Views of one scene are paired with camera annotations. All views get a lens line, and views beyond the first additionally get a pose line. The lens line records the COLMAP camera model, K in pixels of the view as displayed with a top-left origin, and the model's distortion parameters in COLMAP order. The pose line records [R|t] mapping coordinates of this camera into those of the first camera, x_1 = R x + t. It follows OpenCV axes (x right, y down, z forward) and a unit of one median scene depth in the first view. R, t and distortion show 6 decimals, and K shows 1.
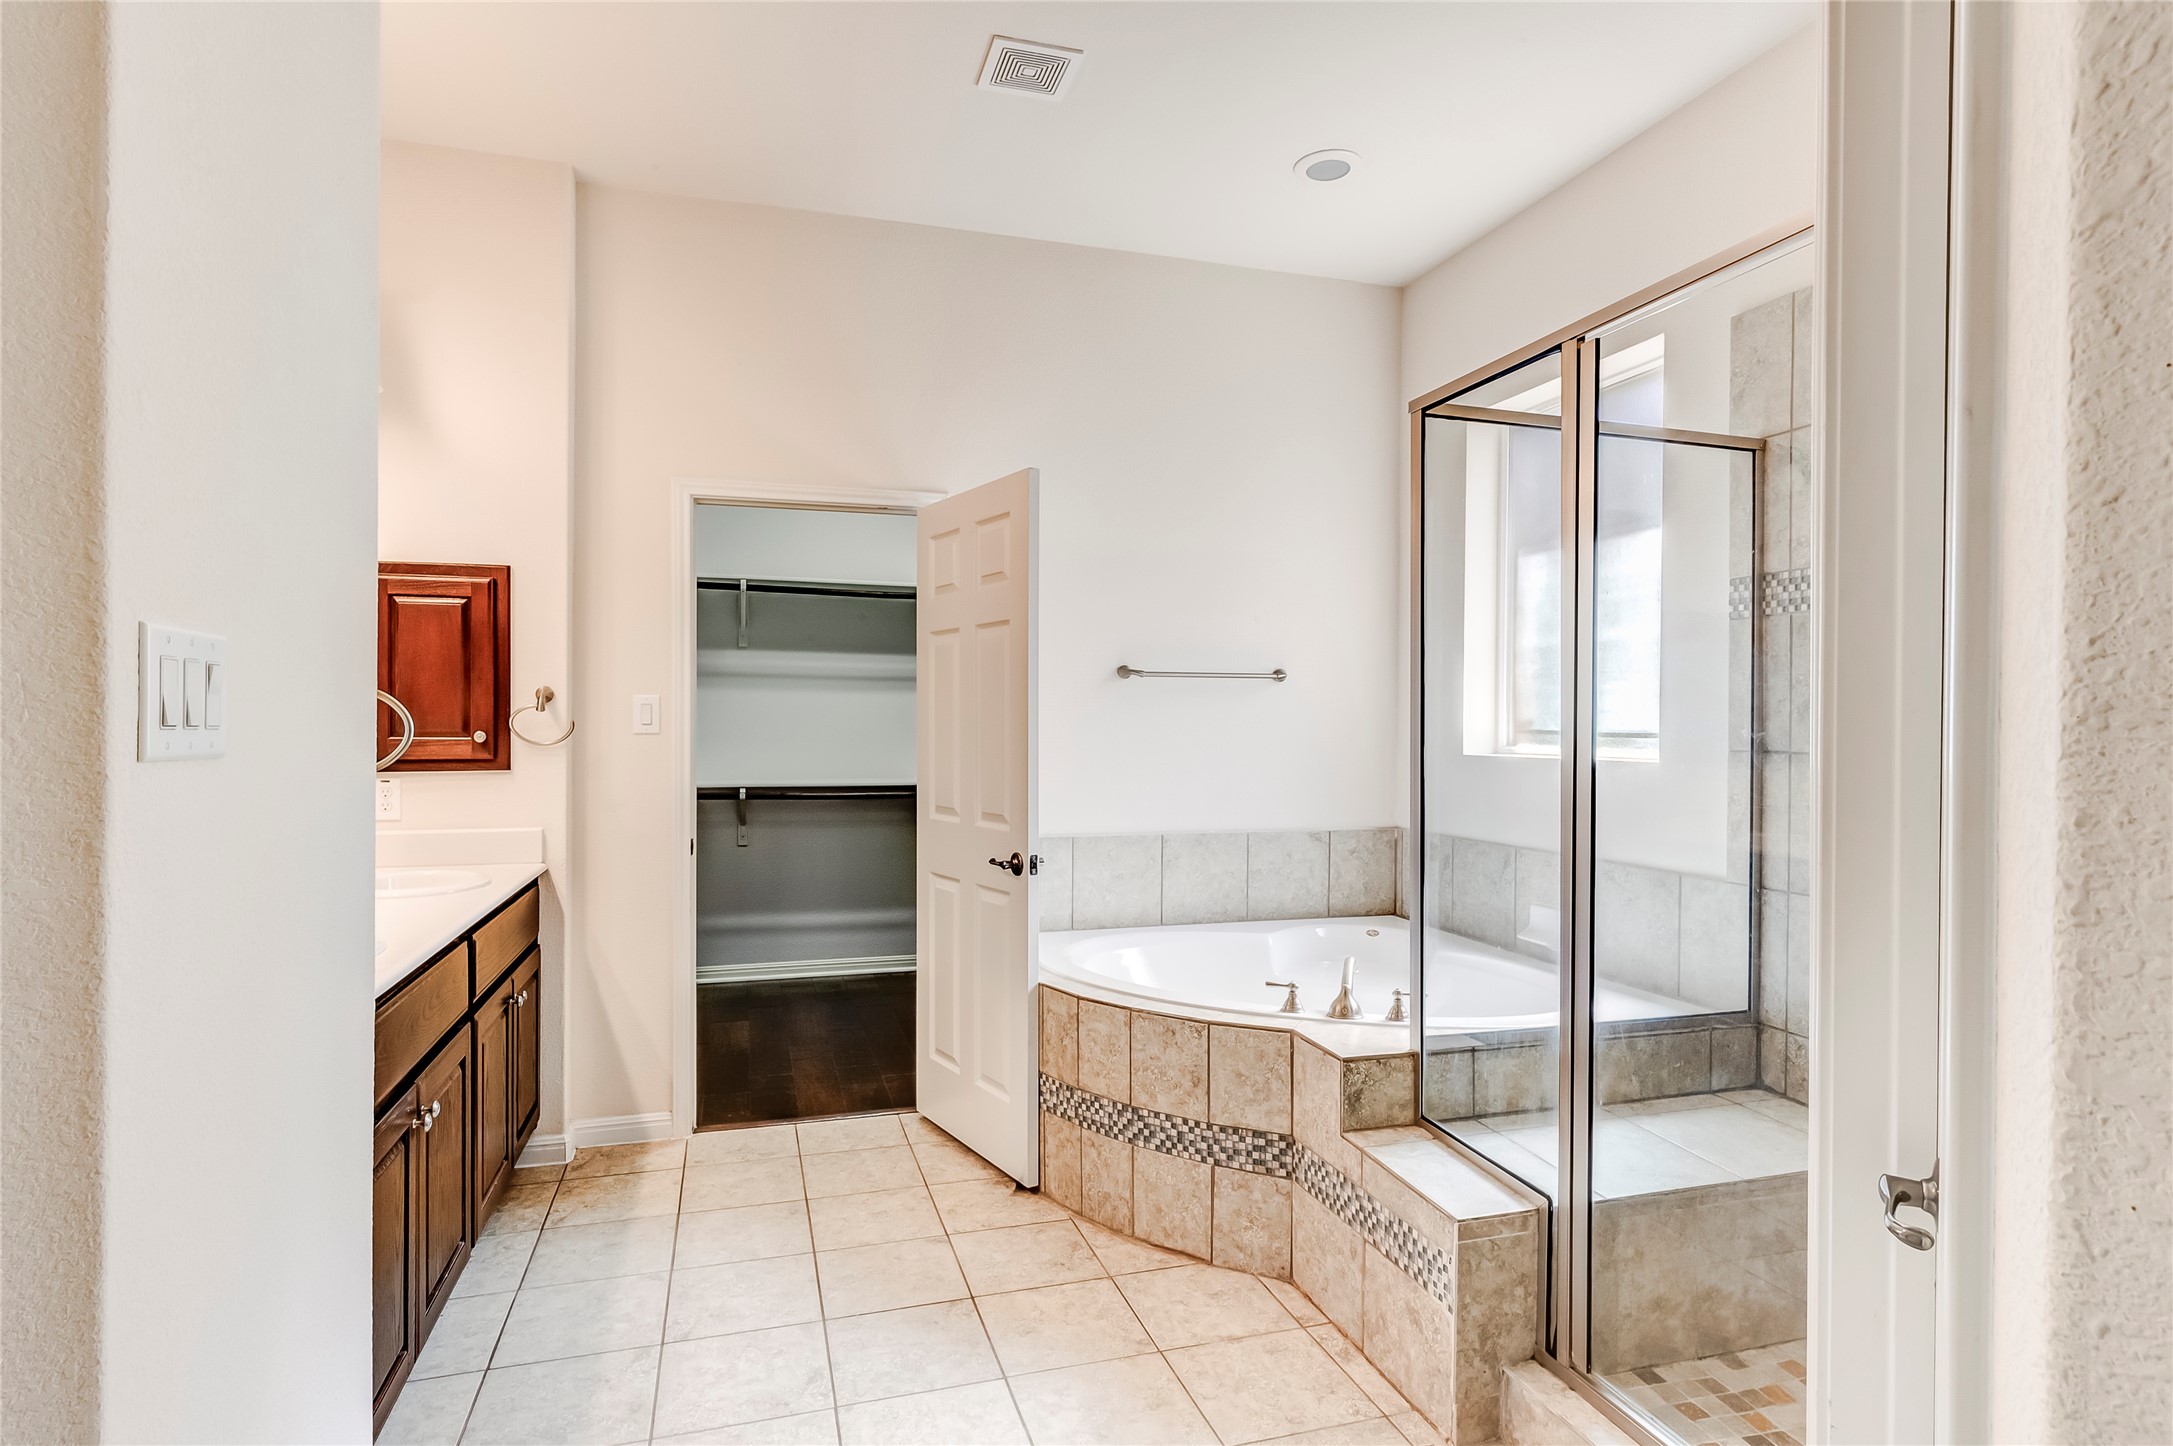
lens RADIAL K [[1167.5, 0, 1086.5], [0, 1167.5, 723.0], [0, 0, 1]] dist [-0.001969, -0.000126]
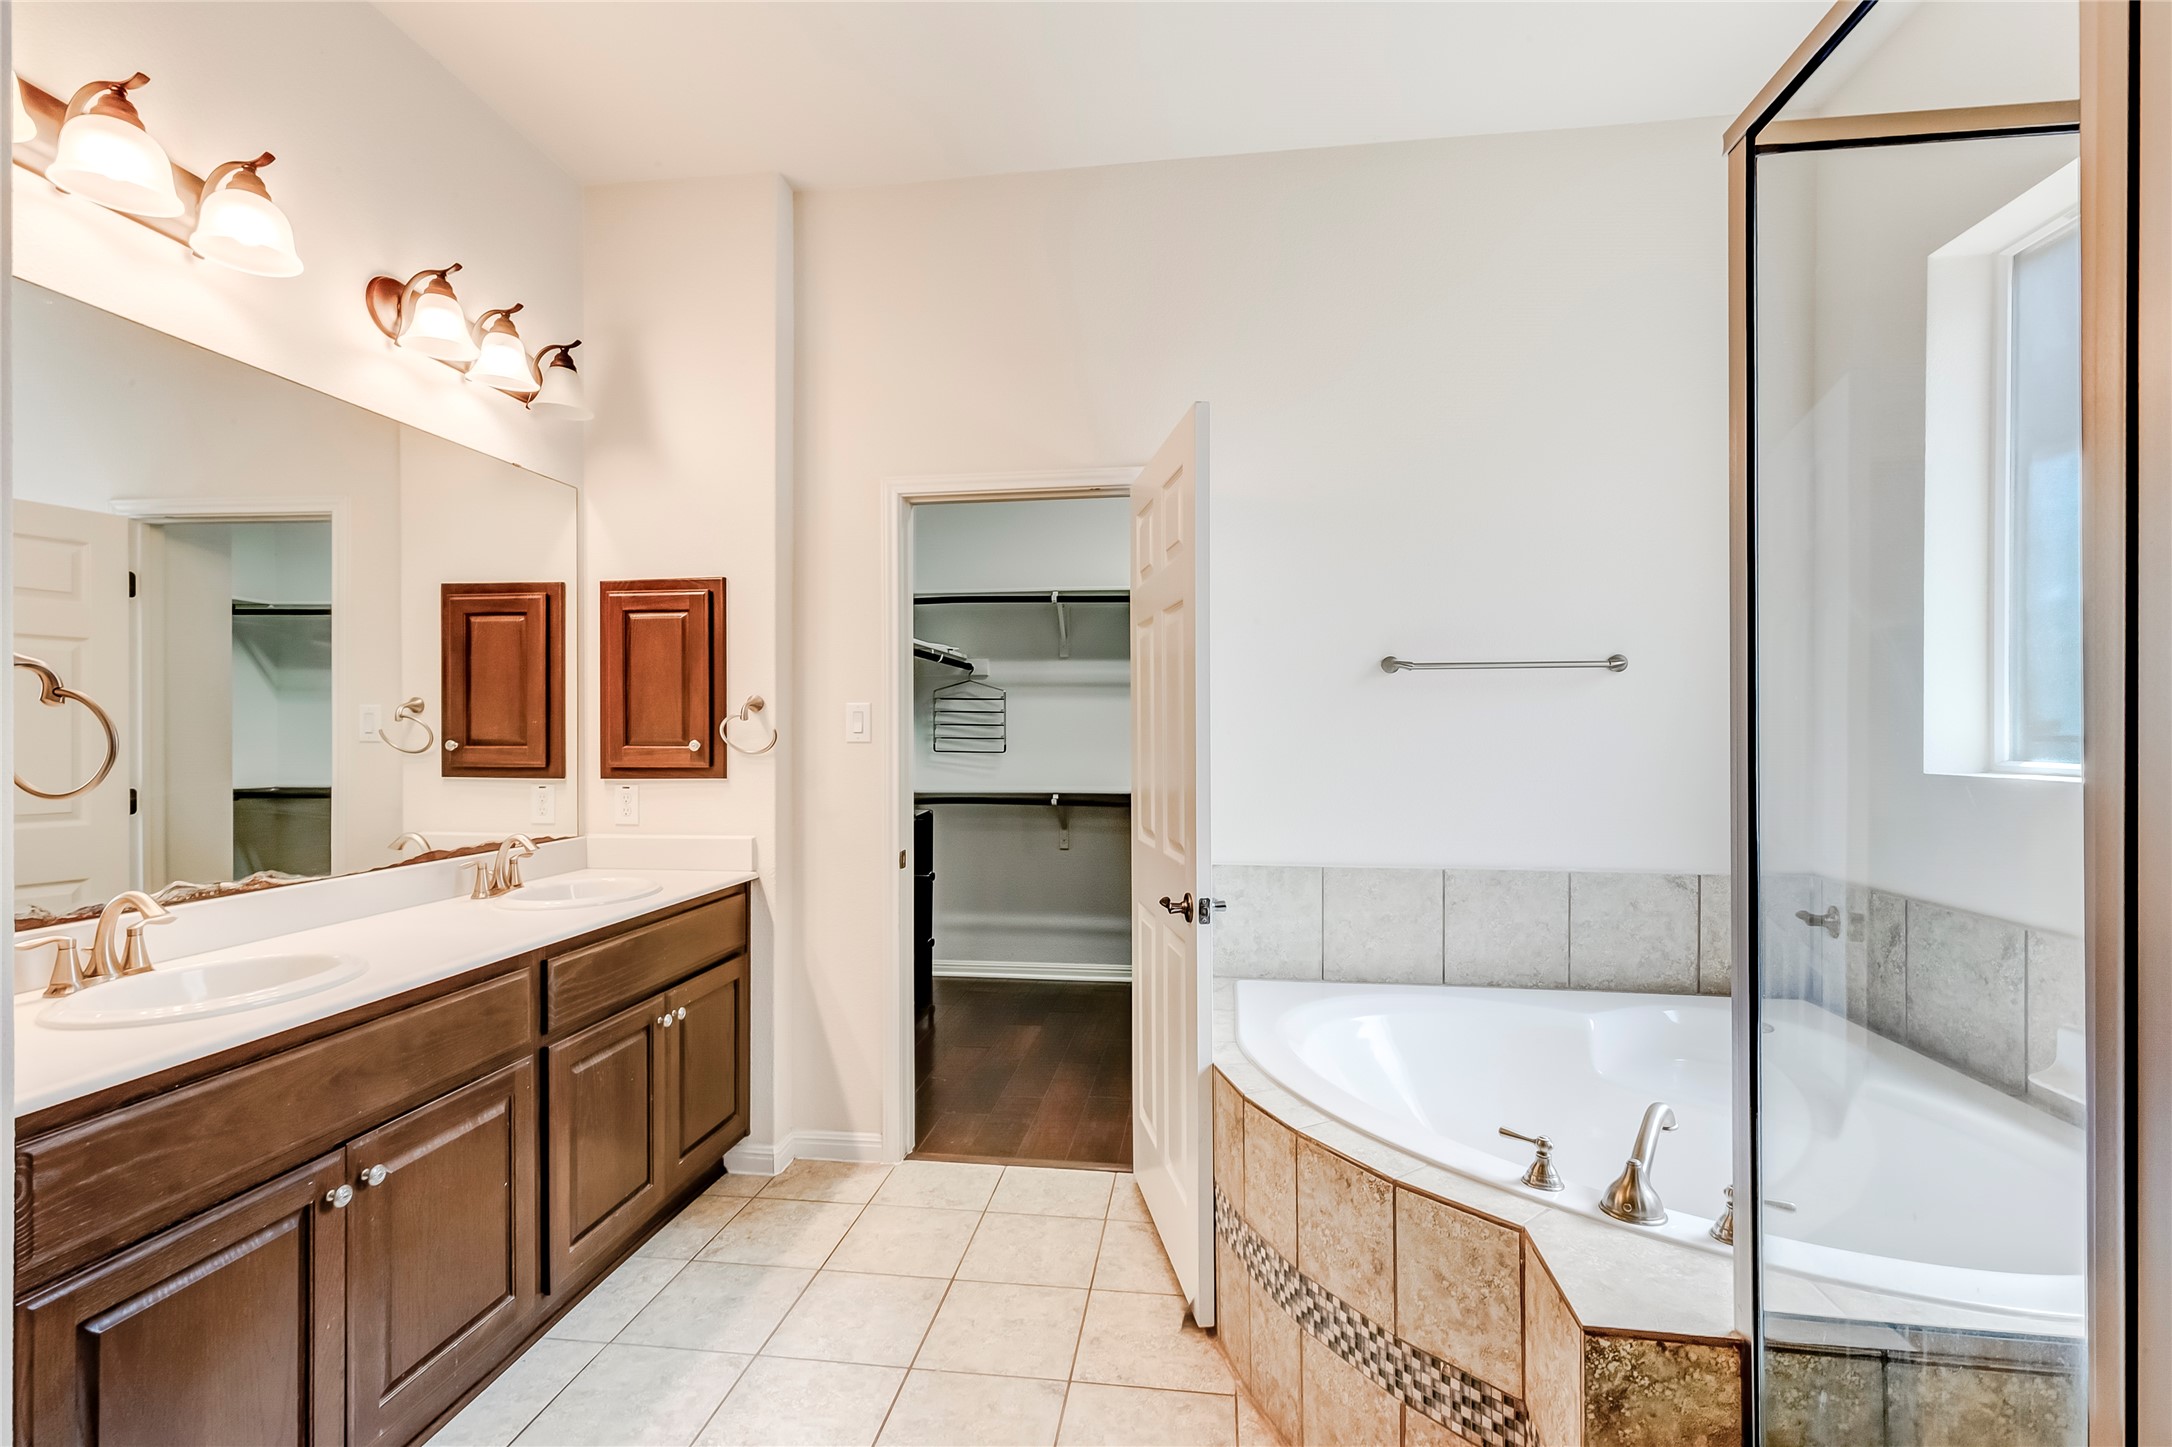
lens RADIAL K [[996.2, 0, 1077.4], [0, 996.2, 727.6], [0, 0, 1]] dist [0.002624, -0.000281]
pose [[0.907384, -0.006810, -0.420248, 0.165898], [0.005569, 0.999976, -0.004180, 0.001689], [0.420266, 0.001452, 0.907400, 0.382170]]
